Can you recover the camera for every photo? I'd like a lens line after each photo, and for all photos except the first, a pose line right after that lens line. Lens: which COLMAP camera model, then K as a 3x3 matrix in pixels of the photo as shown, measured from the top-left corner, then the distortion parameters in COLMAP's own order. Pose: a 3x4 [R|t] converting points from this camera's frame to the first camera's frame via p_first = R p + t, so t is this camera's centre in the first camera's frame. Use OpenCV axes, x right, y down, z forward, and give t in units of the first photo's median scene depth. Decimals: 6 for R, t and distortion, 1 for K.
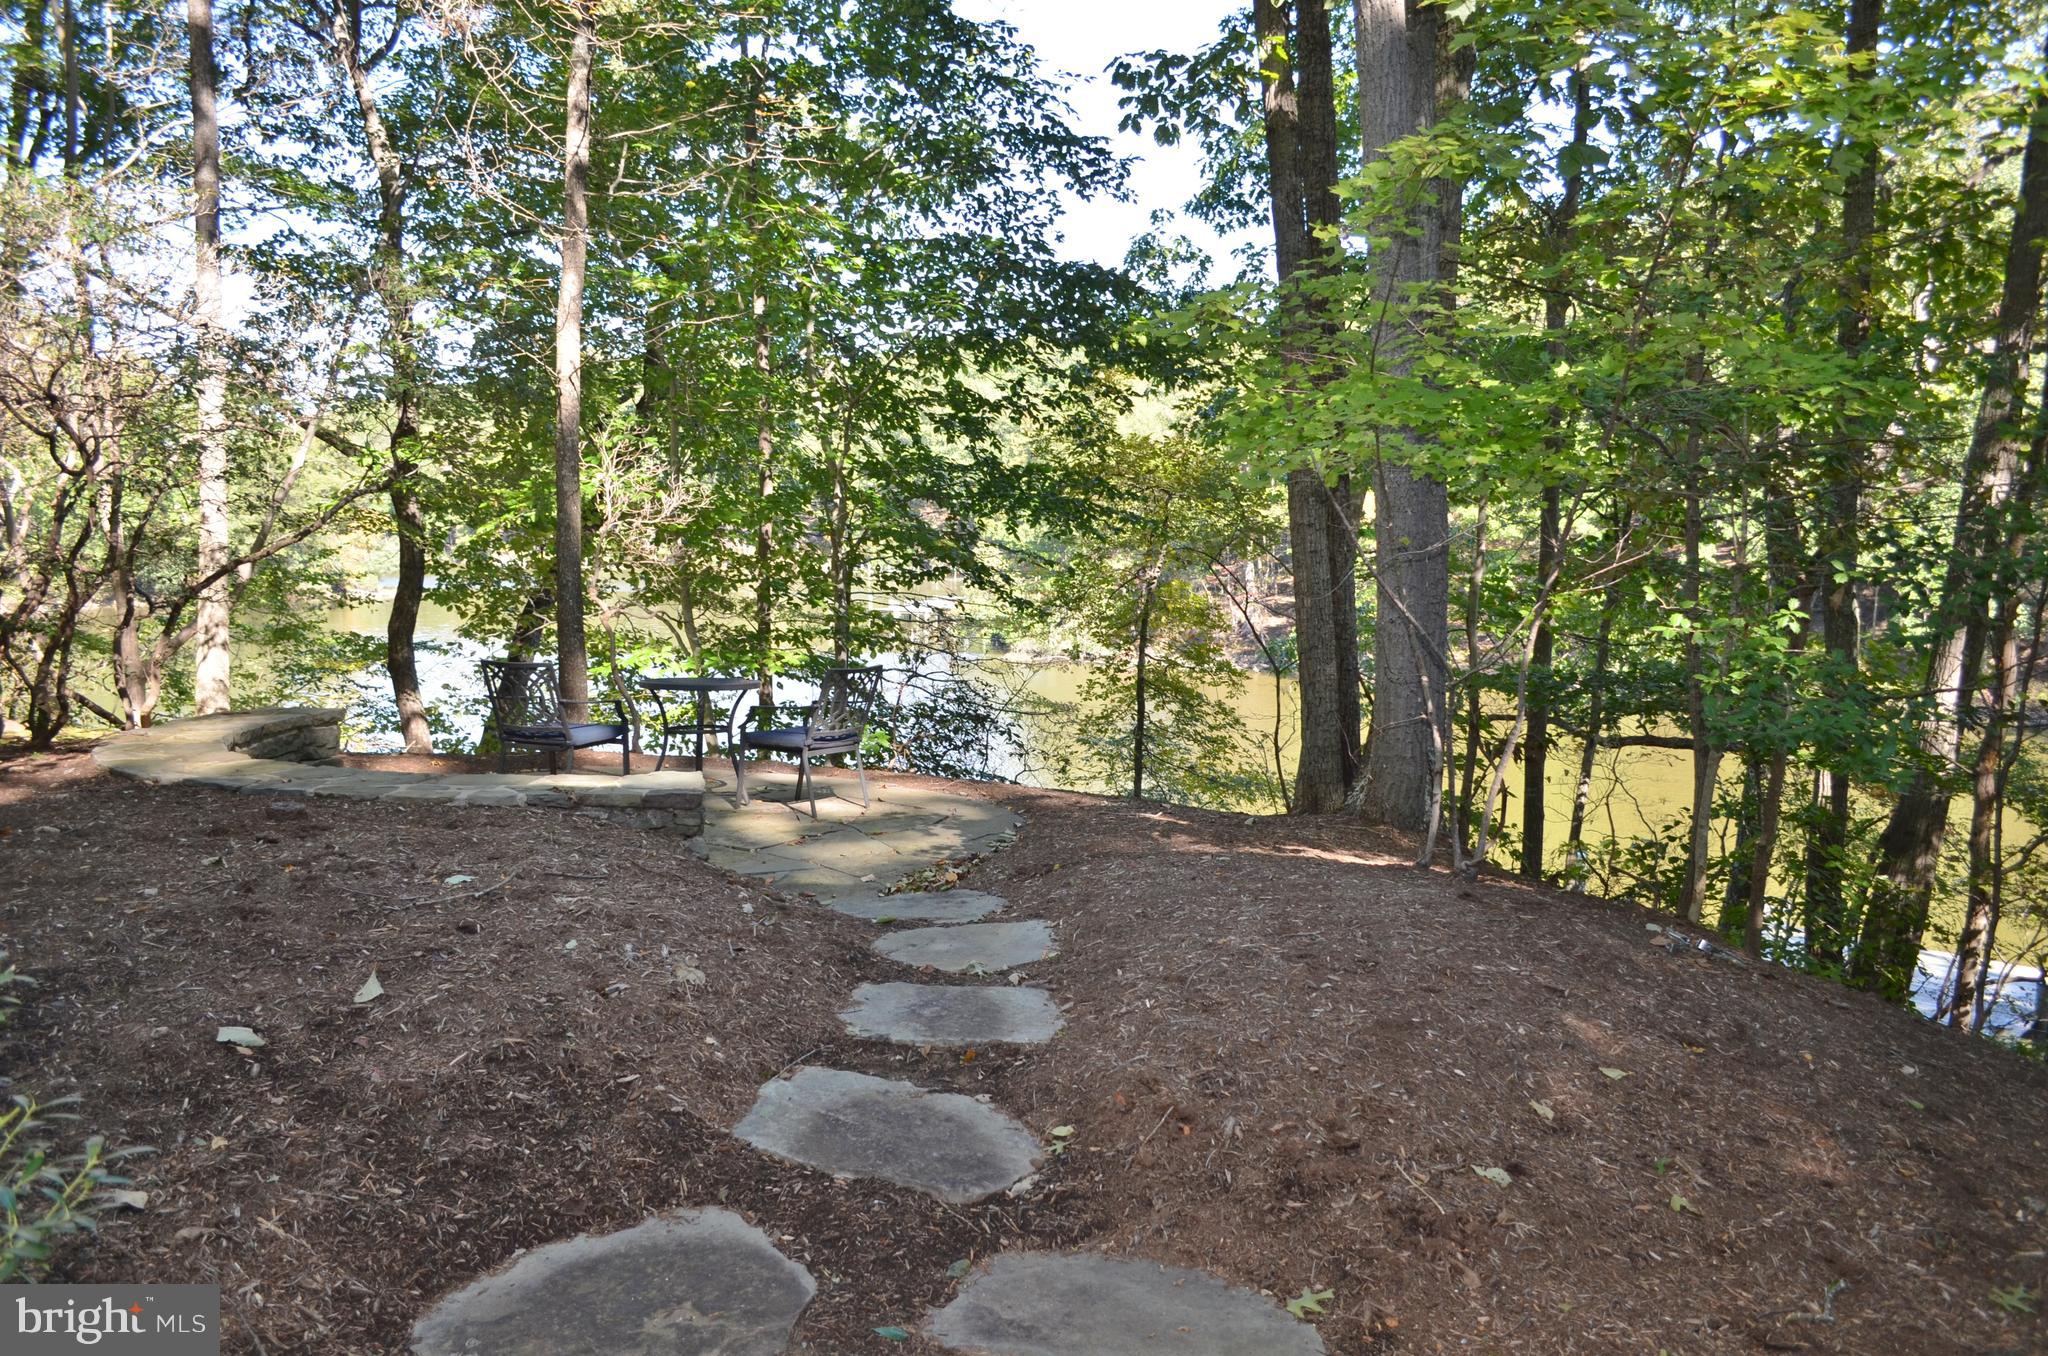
lens RADIAL K [[1610.7, 0, 1021.4], [0, 1610.7, 683.7], [0, 0, 1]] dist [-0.009468, 0.000032]
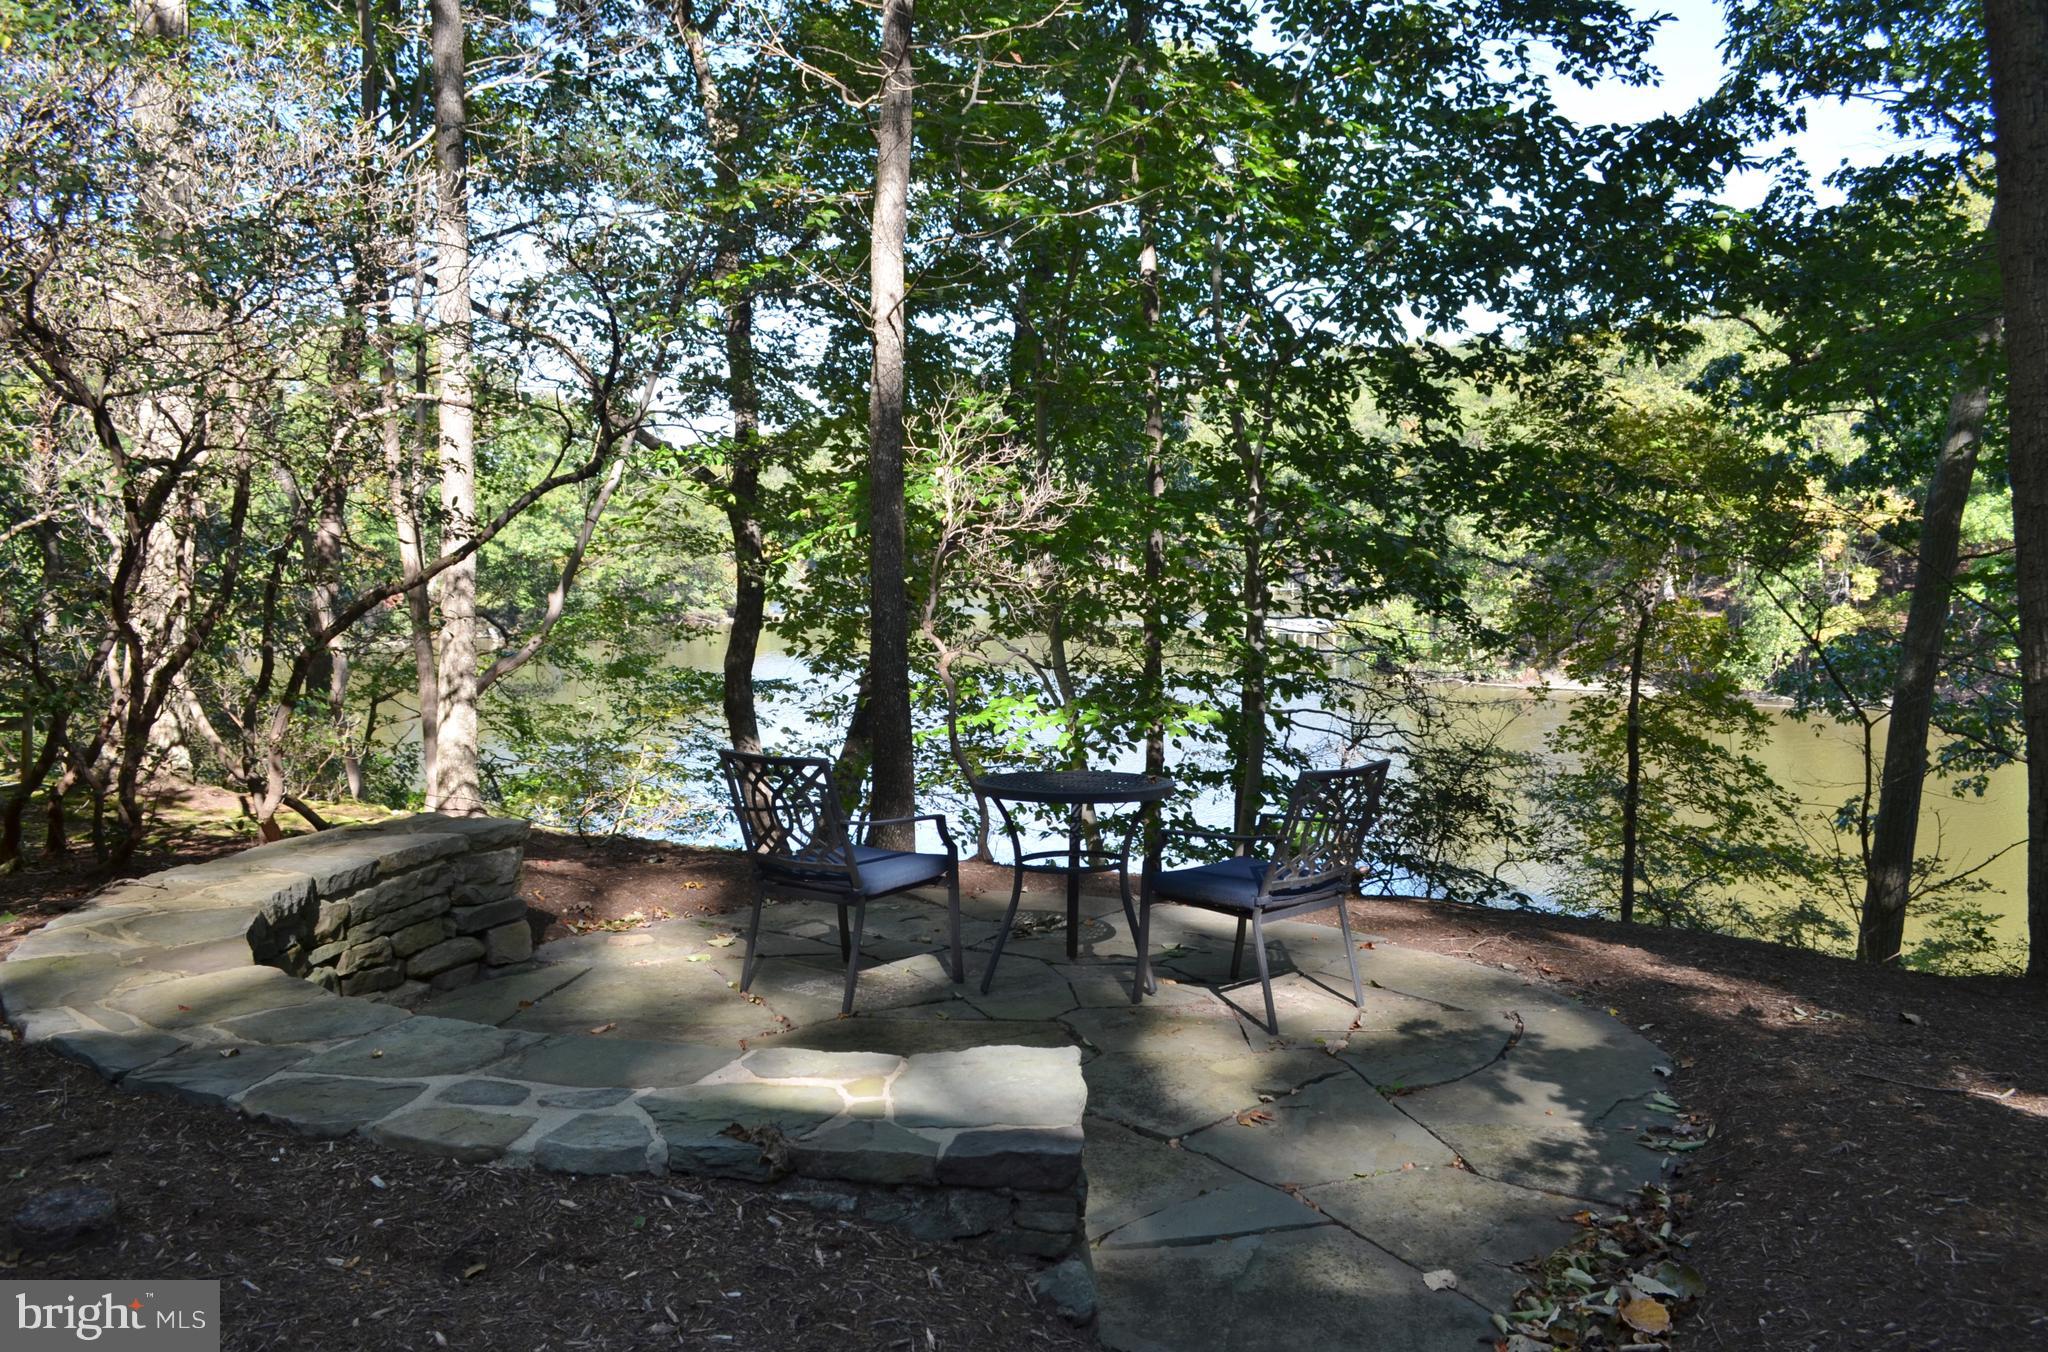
lens RADIAL K [[1610.7, 0, 1021.3], [0, 1610.7, 676.7], [0, 0, 1]] dist [-0.009468, 0.000032]
pose [[0.974136, -0.002548, -0.225948, -0.045438], [-0.001192, 0.999865, -0.016417, -0.016743], [0.225959, 0.016262, 0.974001, 0.222948]]
